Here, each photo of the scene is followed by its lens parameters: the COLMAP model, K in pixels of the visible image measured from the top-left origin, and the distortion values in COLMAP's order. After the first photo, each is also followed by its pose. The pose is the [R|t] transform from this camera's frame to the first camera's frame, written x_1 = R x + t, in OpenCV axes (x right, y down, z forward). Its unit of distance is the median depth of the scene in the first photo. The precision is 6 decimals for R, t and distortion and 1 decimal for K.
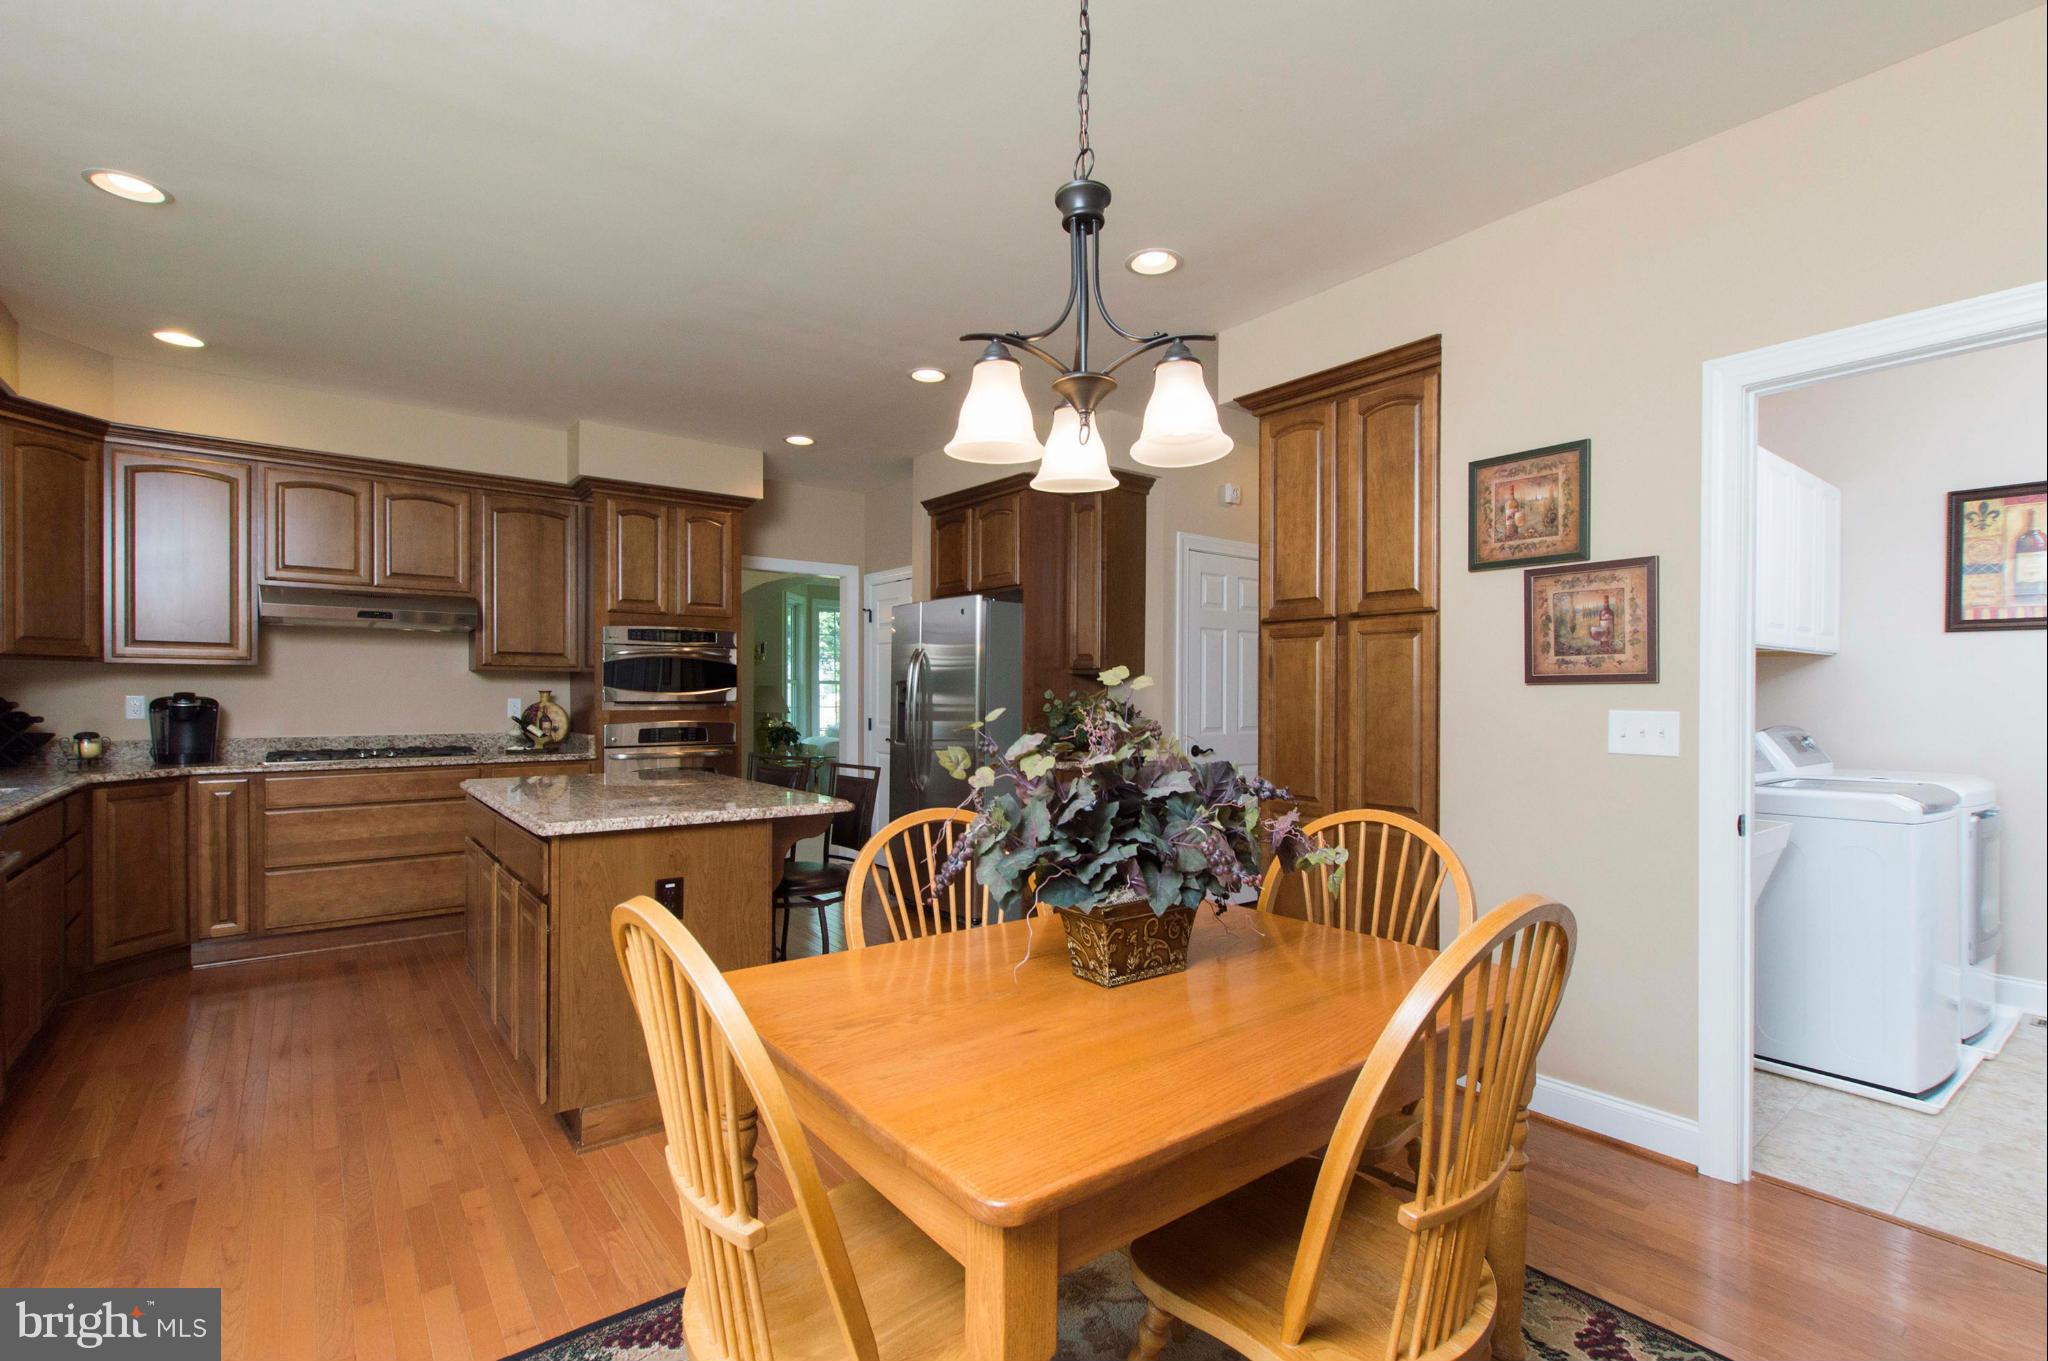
lens RADIAL K [[921.4, 0, 1028.7], [0, 921.4, 696.7], [0, 0, 1]] dist [0.005604, -0.002726]
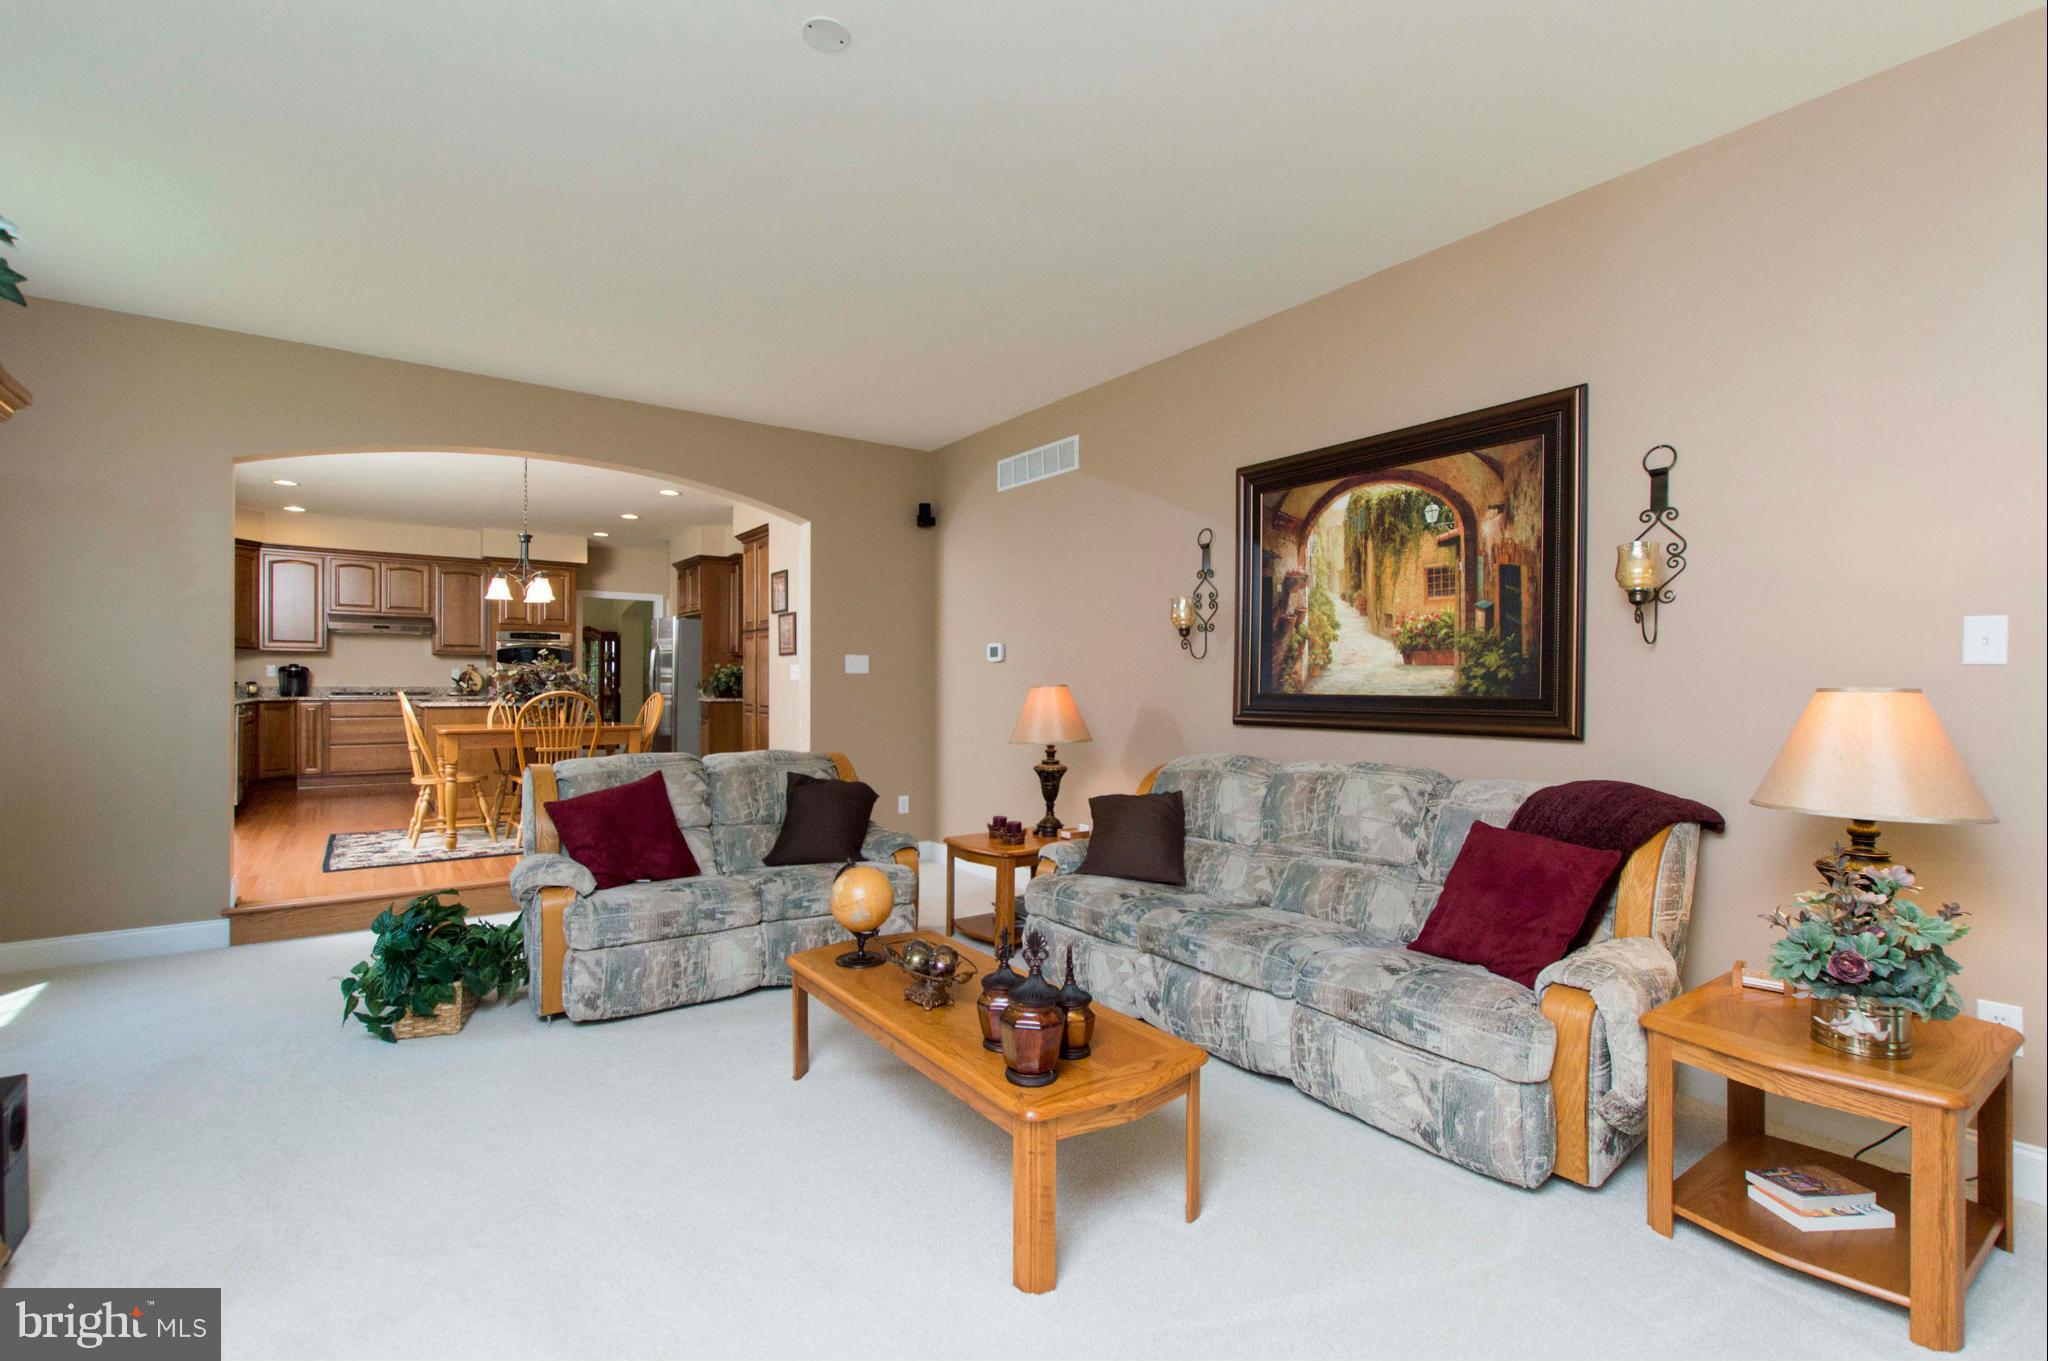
lens RADIAL K [[921.4, 0, 1035.7], [0, 921.4, 684.5], [0, 0, 1]] dist [0.005604, -0.002726]
pose [[0.999202, -0.000332, -0.039953, 0.895345], [0.000104, 0.999984, -0.005696, 0.056000], [0.039954, 0.005687, 0.999185, -1.075722]]
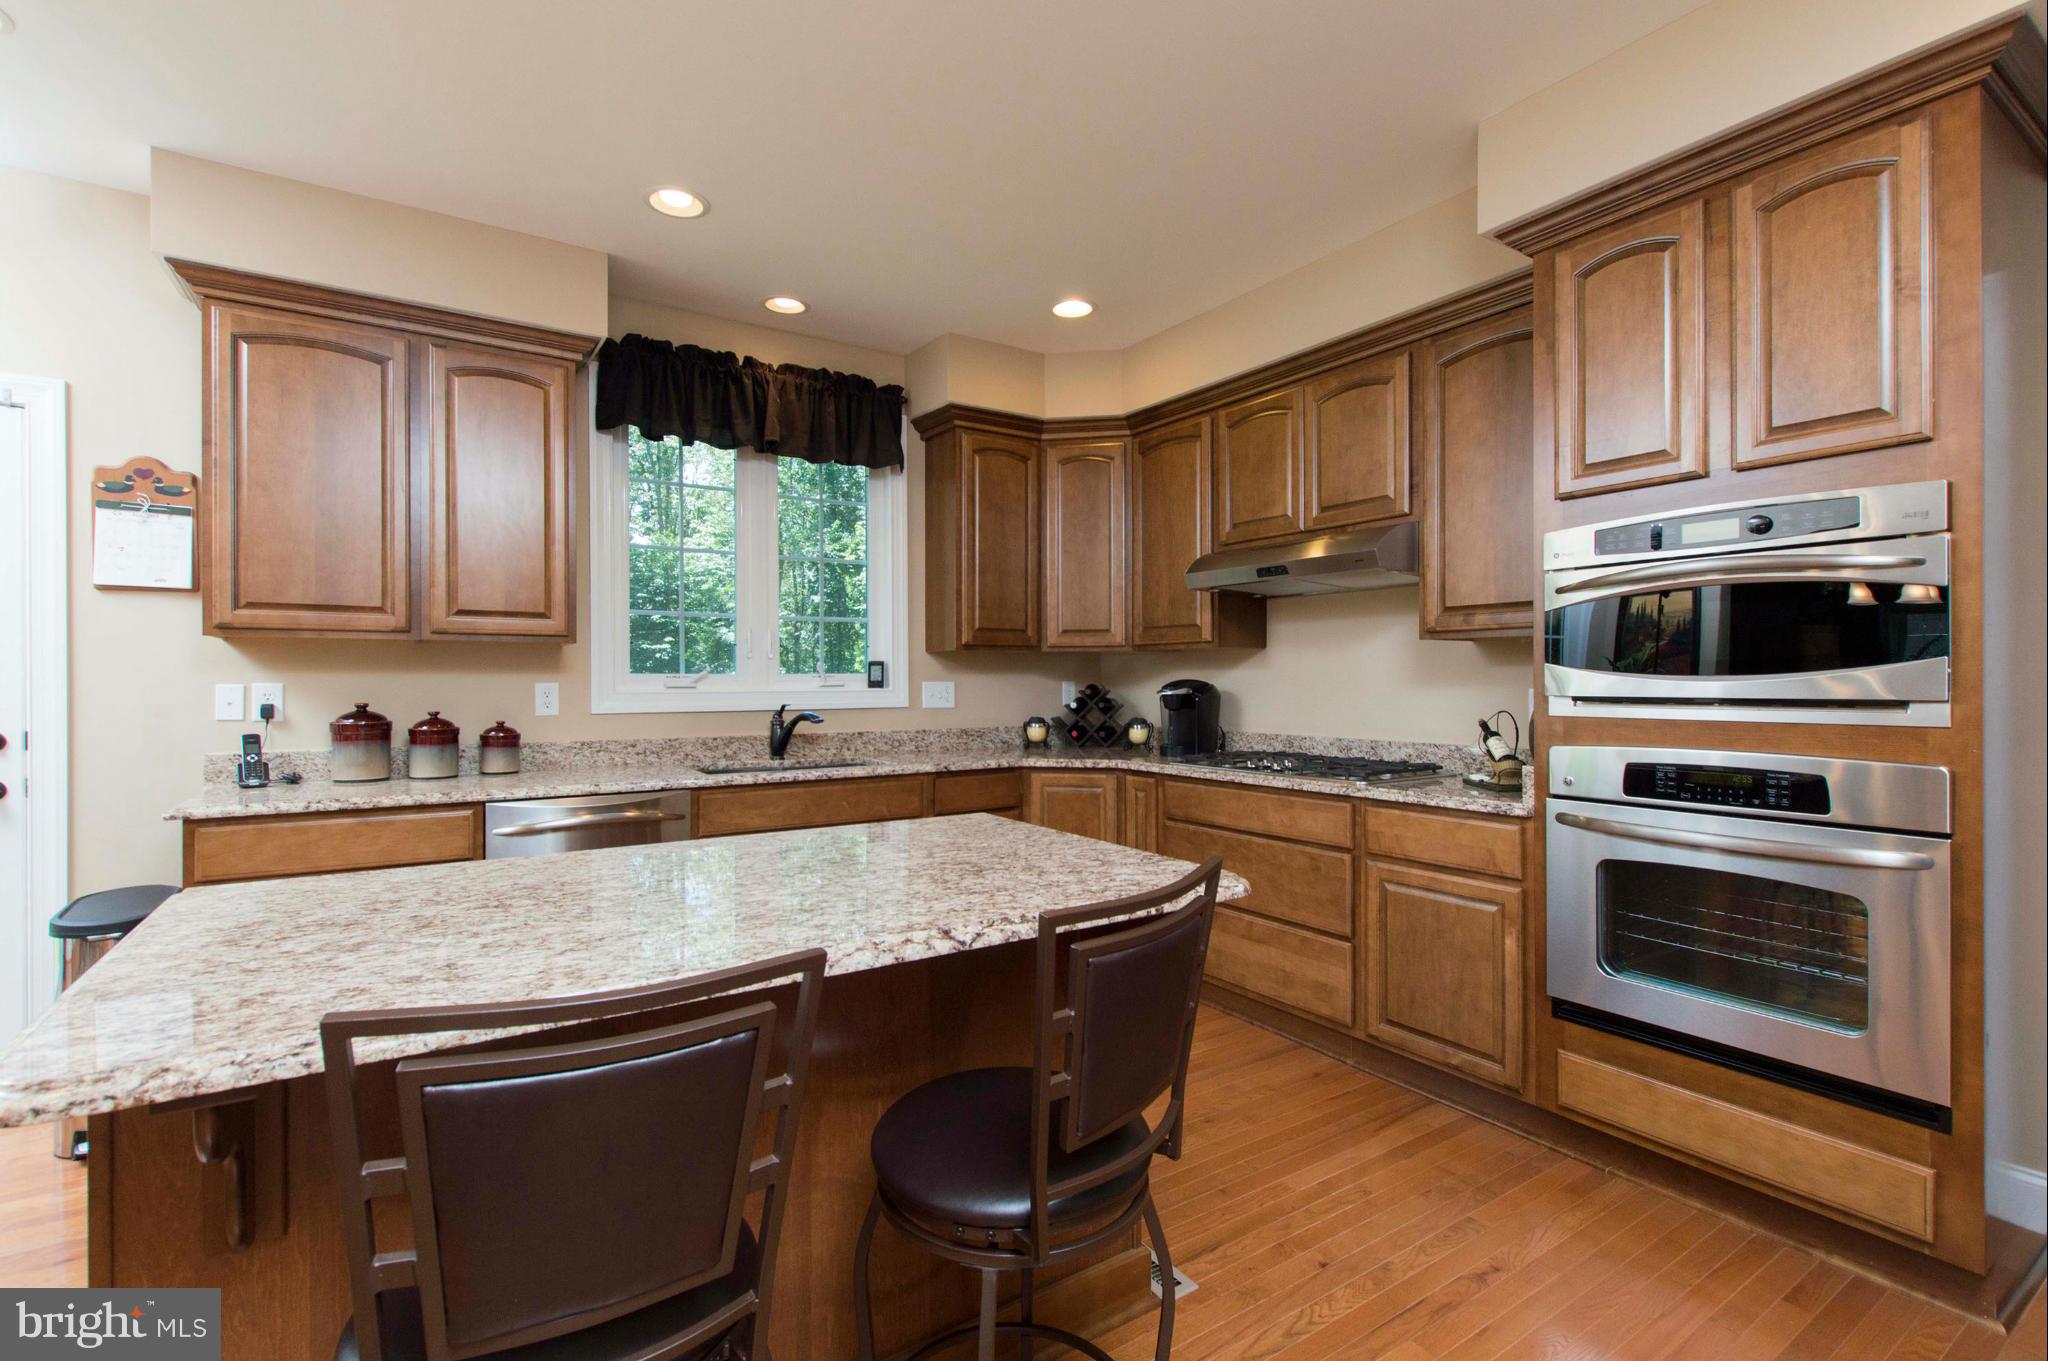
lens RADIAL K [[921.4, 0, 1025.7], [0, 921.4, 677.1], [0, 0, 1]] dist [0.005604, -0.002726]
pose [[-0.097073, -0.006793, -0.995254, 0.028444], [-0.002329, 0.999976, -0.006598, -0.000526], [0.995275, 0.001677, -0.097086, 0.922996]]
